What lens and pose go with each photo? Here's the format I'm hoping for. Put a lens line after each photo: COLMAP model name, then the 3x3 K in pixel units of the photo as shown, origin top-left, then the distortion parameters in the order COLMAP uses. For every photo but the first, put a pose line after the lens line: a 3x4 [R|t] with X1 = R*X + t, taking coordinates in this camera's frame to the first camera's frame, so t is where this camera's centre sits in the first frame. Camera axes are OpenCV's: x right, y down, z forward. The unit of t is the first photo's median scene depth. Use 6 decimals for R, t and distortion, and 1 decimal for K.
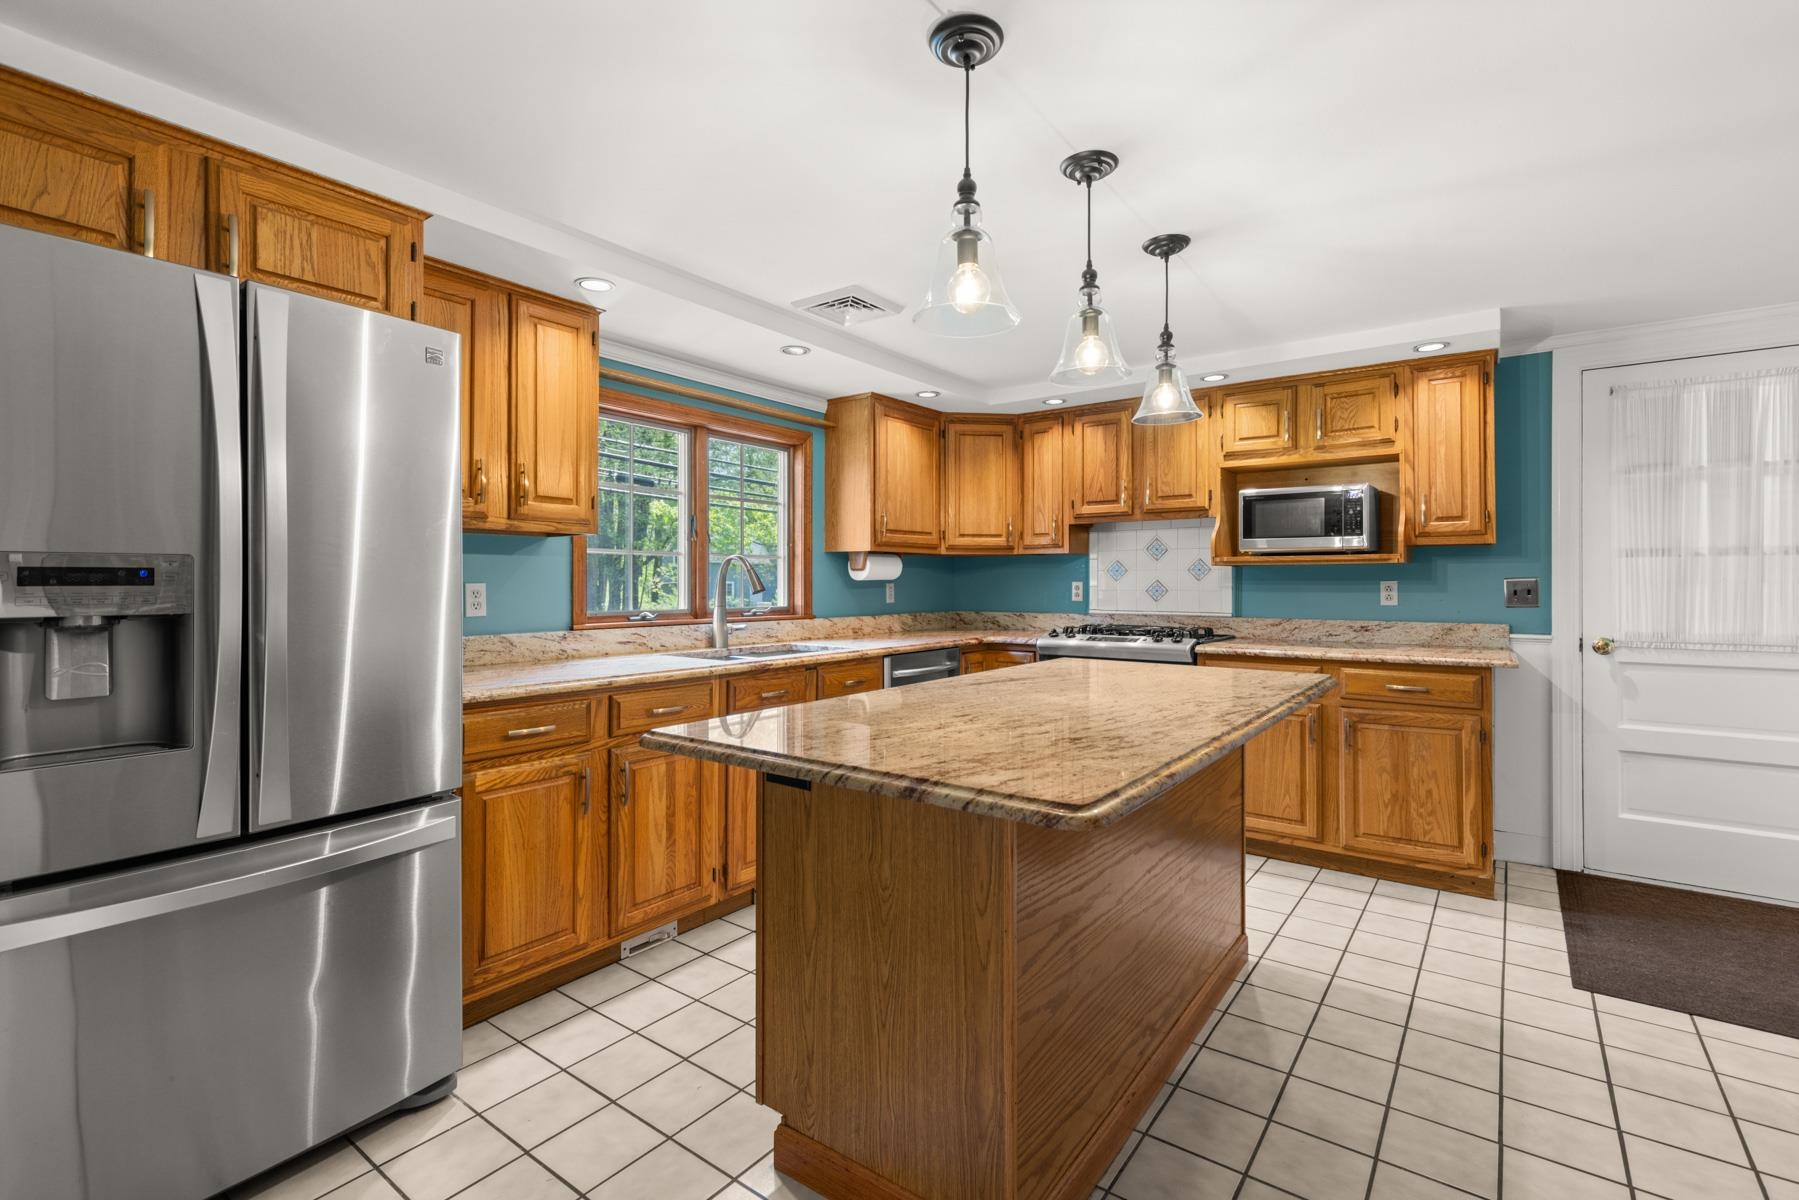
lens RADIAL K [[812.6, 0, 916.2], [0, 812.6, 584.0], [0, 0, 1]] dist [0.010380, -0.000558]
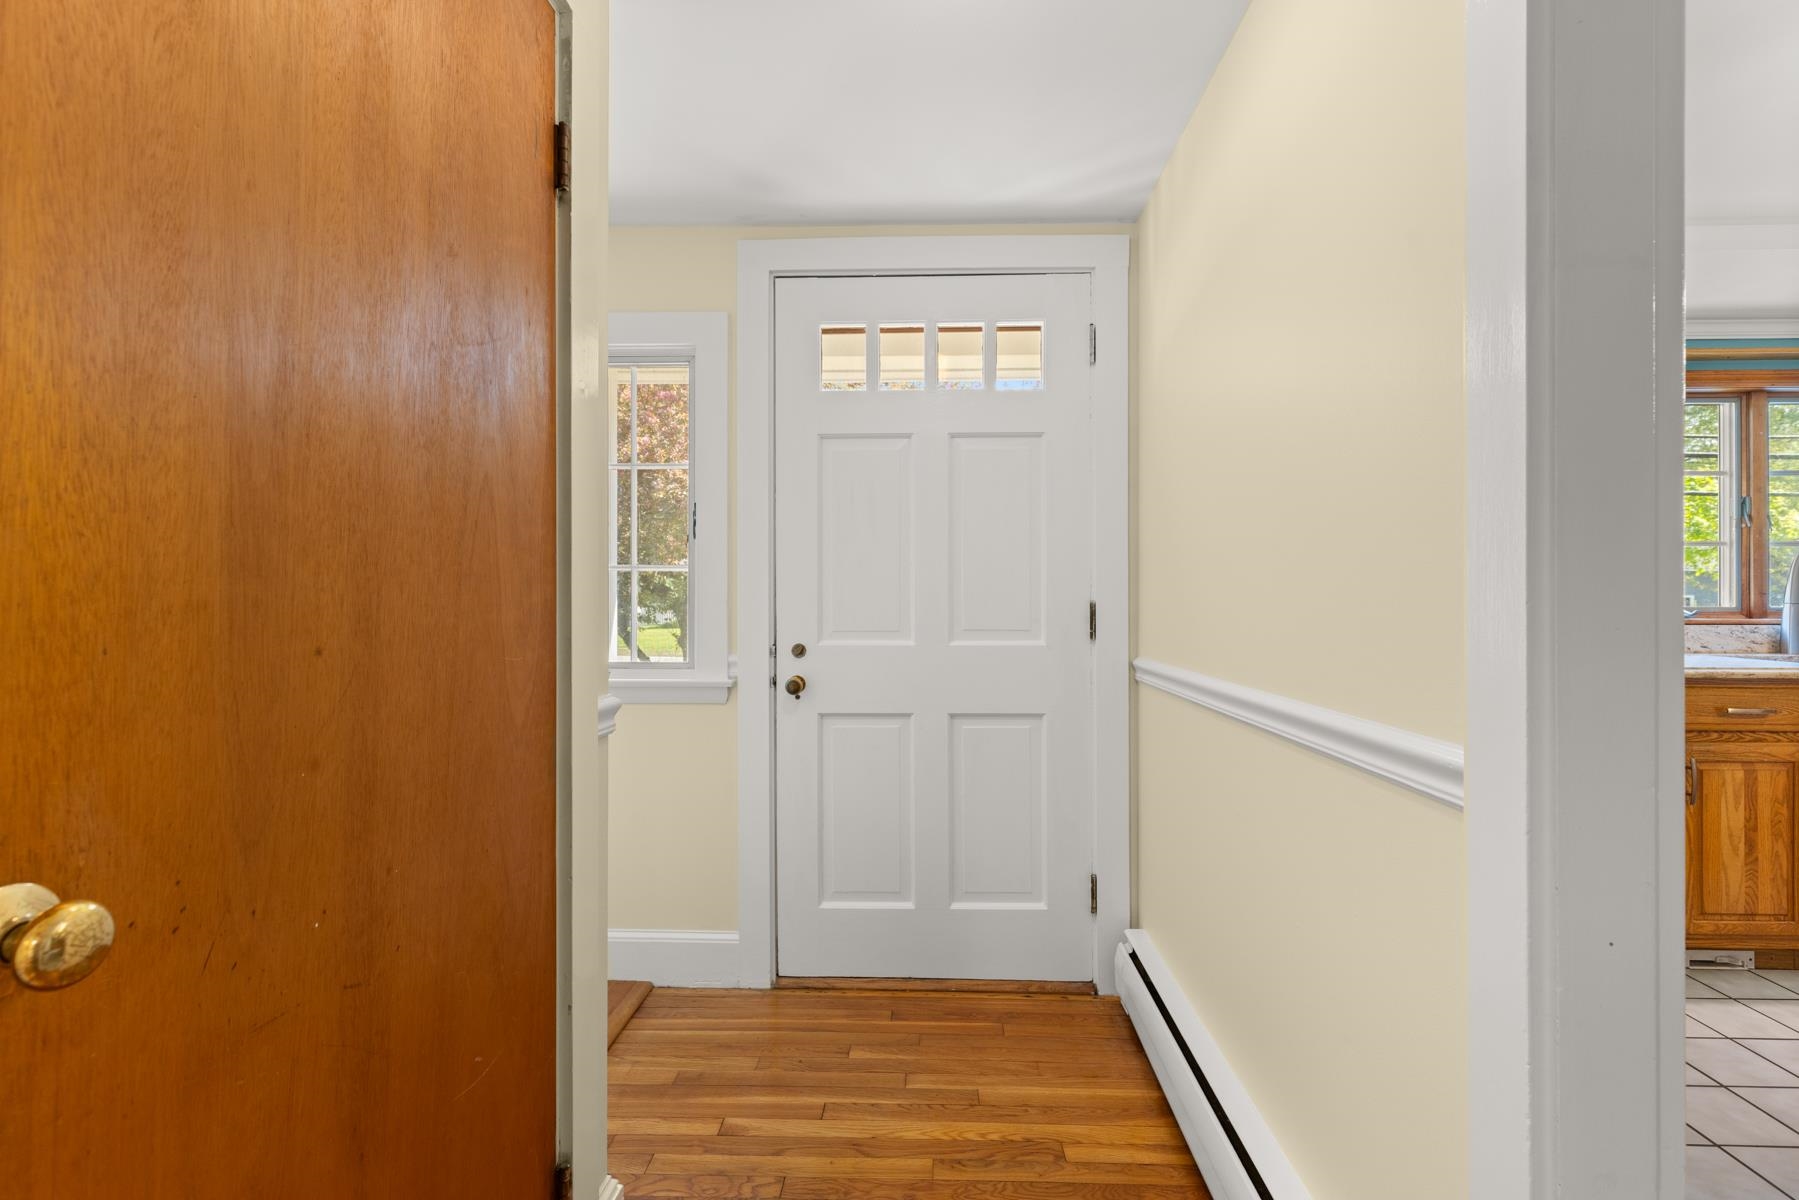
lens RADIAL K [[812.6, 0, 909.4], [0, 812.6, 603.6], [0, 0, 1]] dist [0.010380, -0.000558]
pose [[0.562593, 0.001195, -0.826733, -0.072690], [0.001683, 0.999995, 0.002591, 0.030294], [0.826732, -0.002850, 0.562588, -0.270302]]
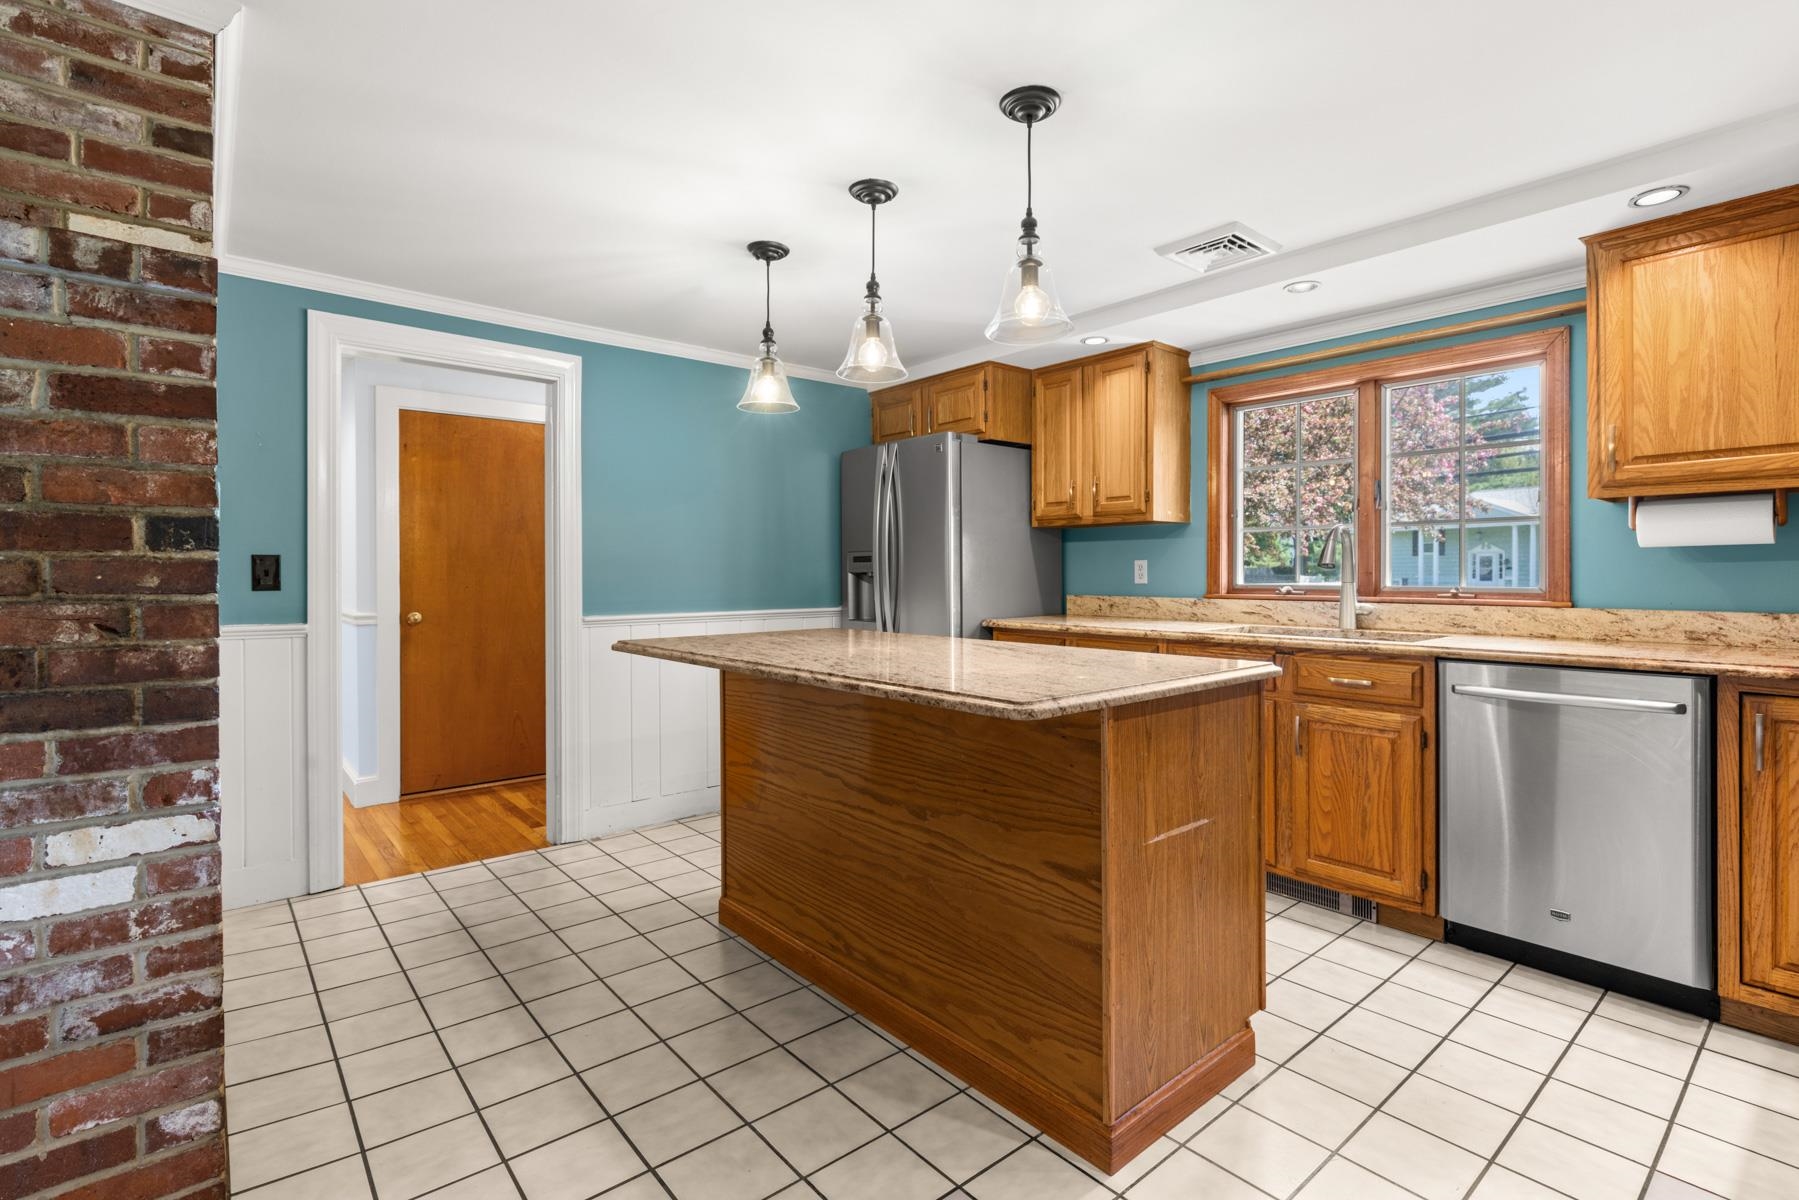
lens RADIAL K [[835.6, 0, 909.9], [0, 835.6, 584.3], [0, 0, 1]] dist [-0.000050, 0.000414]
pose [[-0.230423, 0.013630, -0.972995, 0.945805], [-0.000034, 0.999902, 0.014015, 0.020395], [0.973090, 0.003262, -0.230400, 0.920423]]
